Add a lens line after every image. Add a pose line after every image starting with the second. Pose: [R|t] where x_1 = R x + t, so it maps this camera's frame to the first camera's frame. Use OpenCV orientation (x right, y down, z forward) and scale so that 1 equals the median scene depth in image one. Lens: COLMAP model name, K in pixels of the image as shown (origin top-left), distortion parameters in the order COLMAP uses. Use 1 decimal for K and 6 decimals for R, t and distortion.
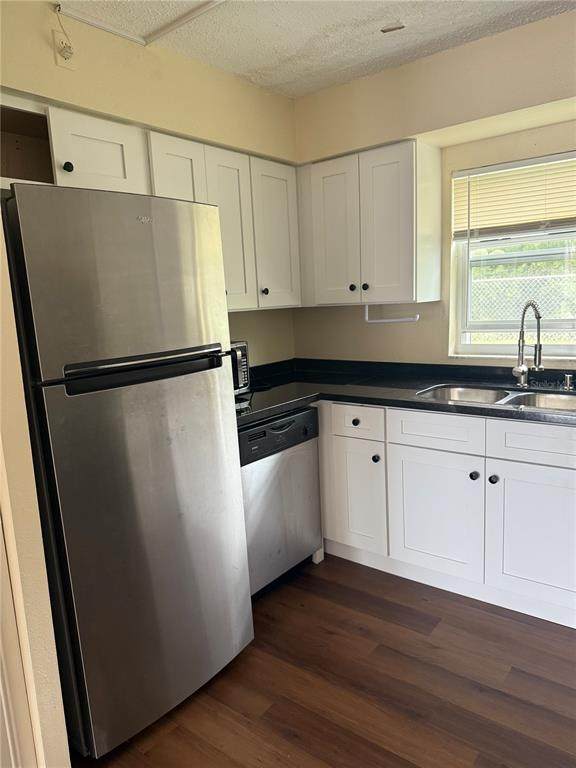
lens RADIAL K [[540.9, 0, 288.0], [0, 540.9, 384.0], [0, 0, 1]] dist [0.109188, -0.184401]
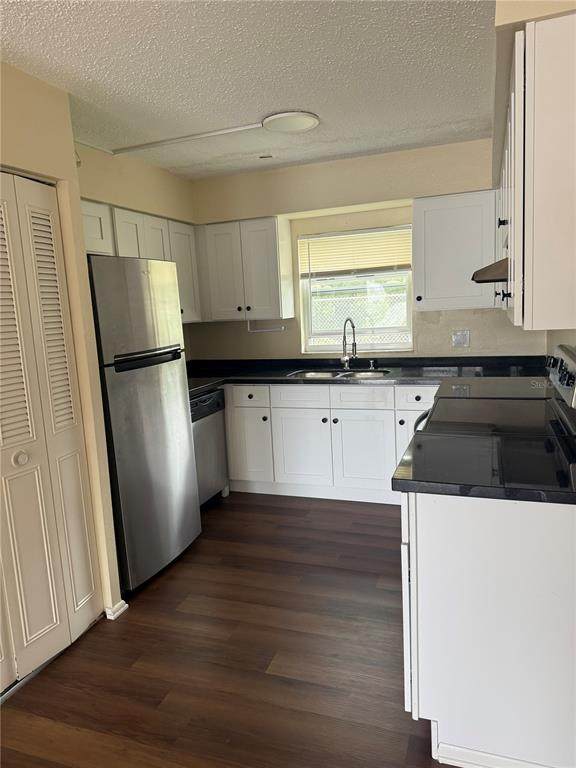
lens RADIAL K [[540.9, 0, 288.0], [0, 540.9, 384.0], [0, 0, 1]] dist [0.109188, -0.184401]
pose [[0.950434, -0.045422, 0.307590, -0.241862], [0.054267, 0.998321, -0.020260, 0.071570], [-0.306153, 0.035948, 0.951303, -0.490894]]
